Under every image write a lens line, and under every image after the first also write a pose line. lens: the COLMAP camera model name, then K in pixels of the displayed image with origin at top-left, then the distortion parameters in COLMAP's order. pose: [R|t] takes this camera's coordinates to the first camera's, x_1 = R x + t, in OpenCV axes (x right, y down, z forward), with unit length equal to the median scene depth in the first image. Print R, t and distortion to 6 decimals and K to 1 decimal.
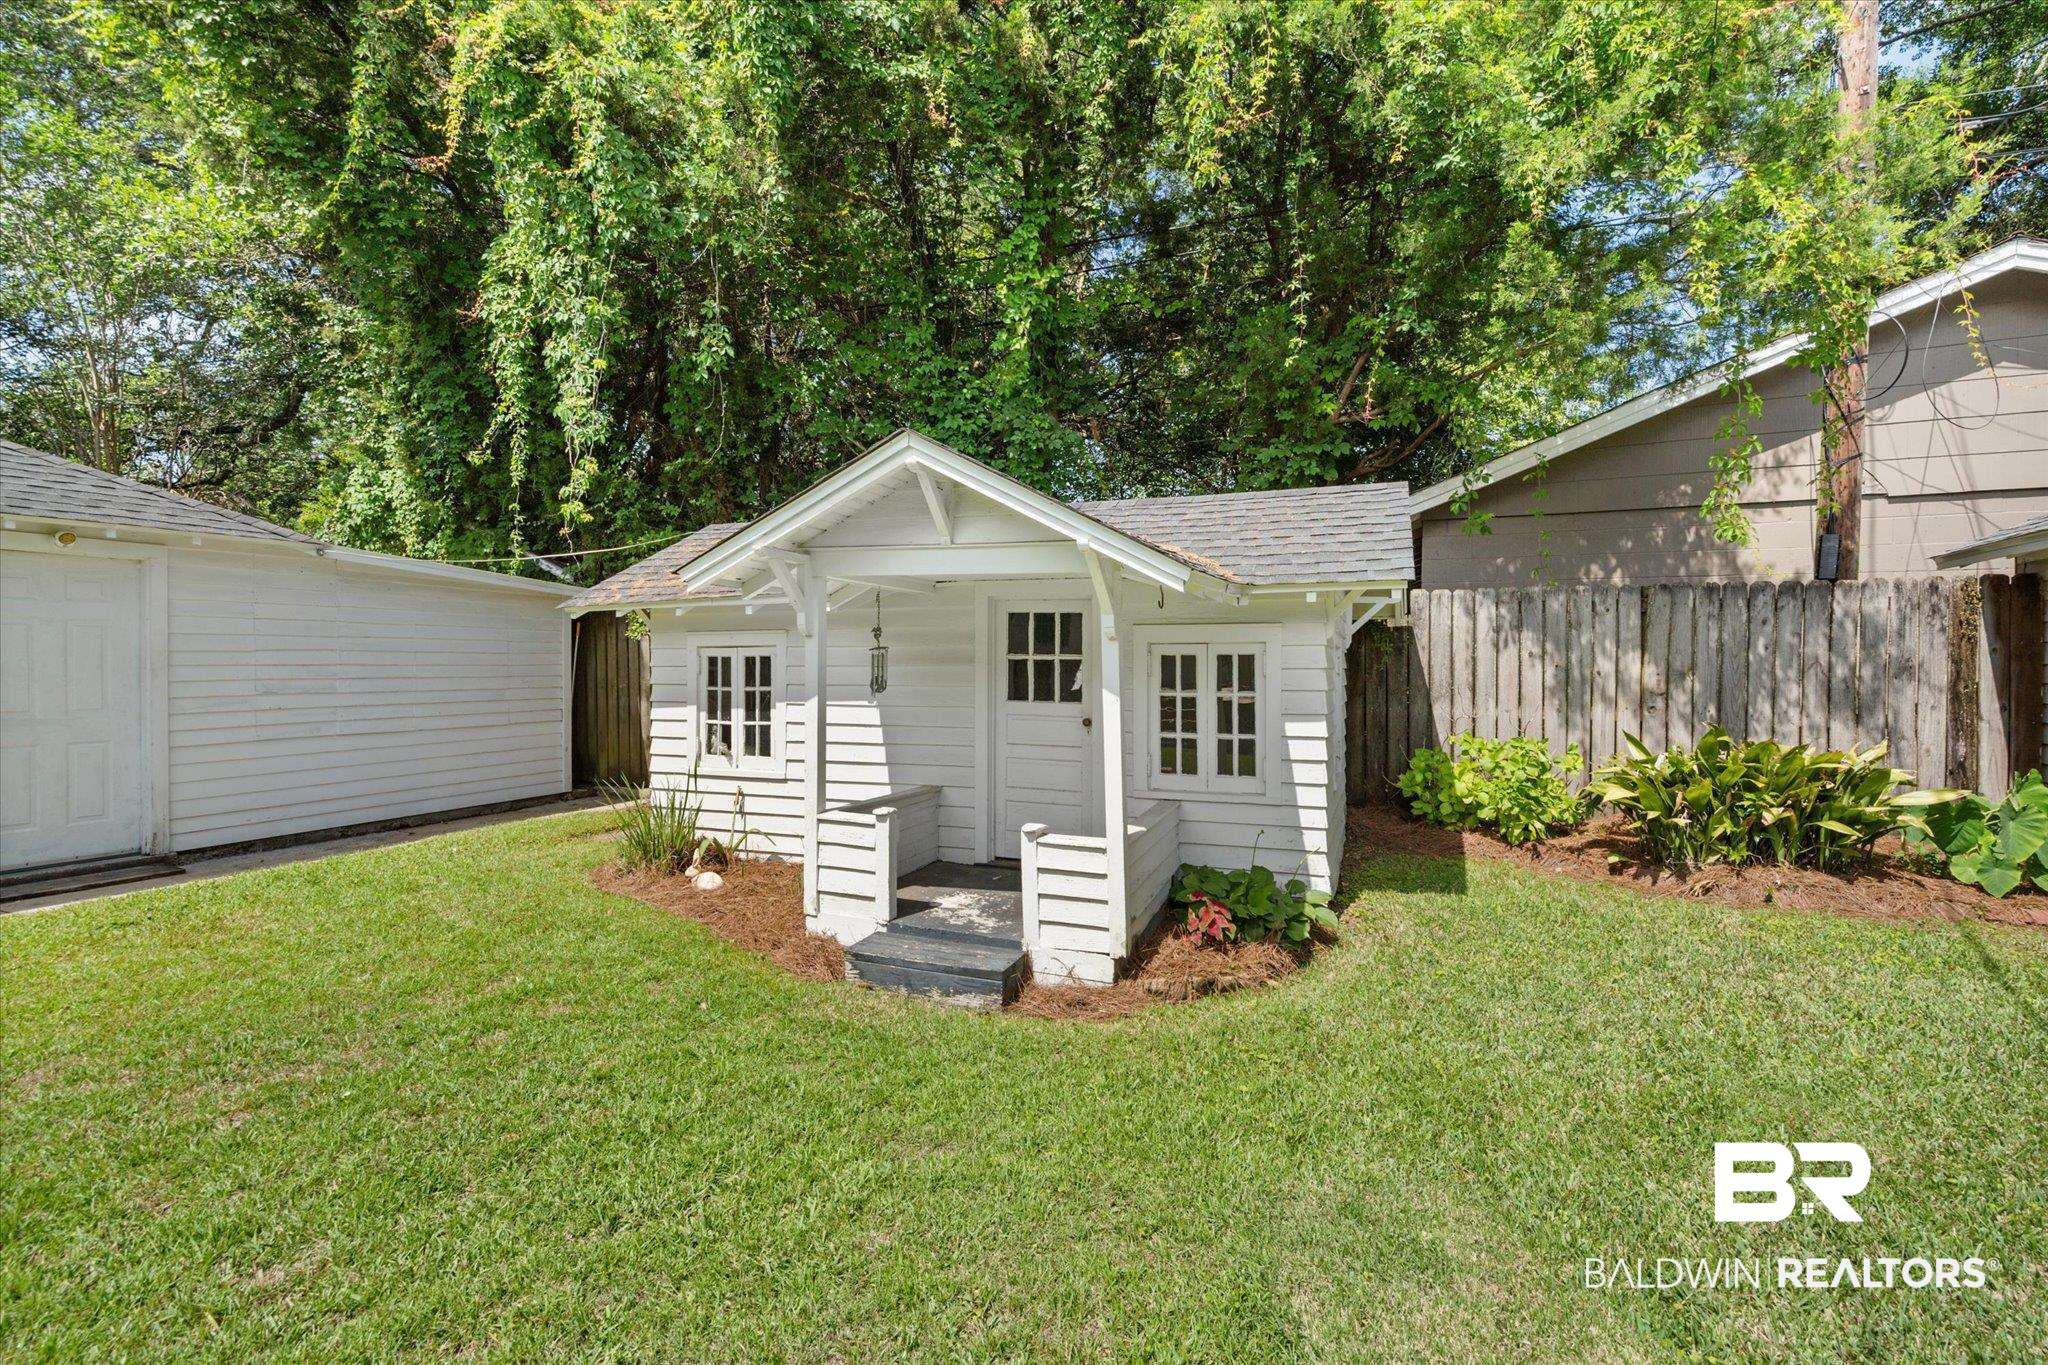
lens RADIAL K [[944.9, 0, 1025.3], [0, 944.9, 663.2], [0, 0, 1]] dist [-0.001086, 0.001616]
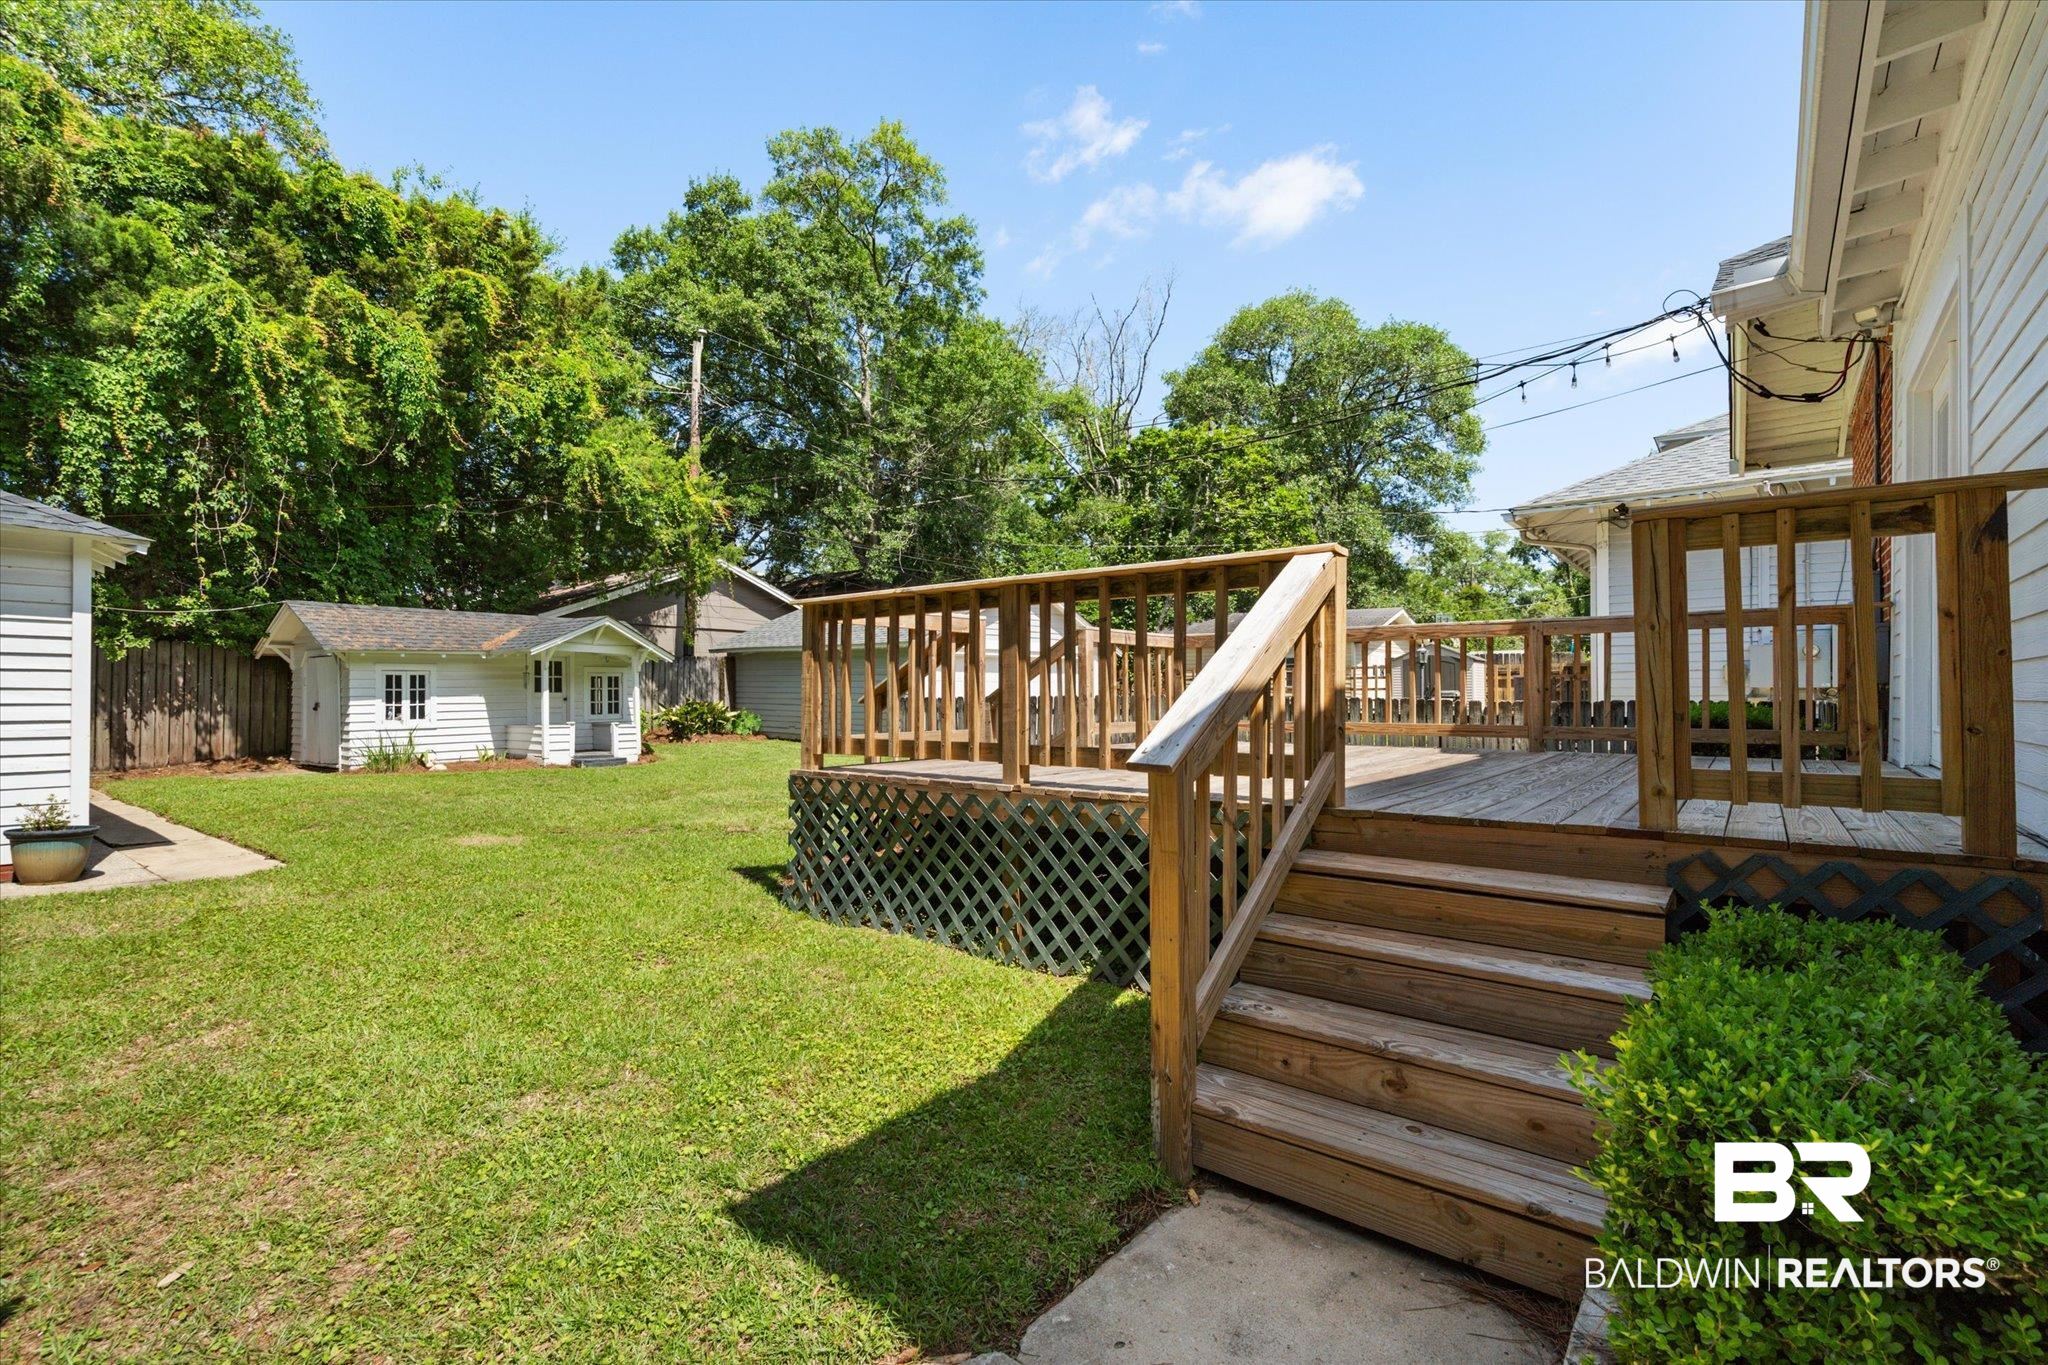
lens RADIAL K [[944.9, 0, 1025.3], [0, 944.9, 663.2], [0, 0, 1]] dist [-0.001086, 0.001616]
pose [[0.242178, 0.024499, 0.969923, -2.111723], [-0.000047, 0.999681, -0.025239, 0.021132], [-0.970232, 0.006067, 0.242102, -0.944579]]
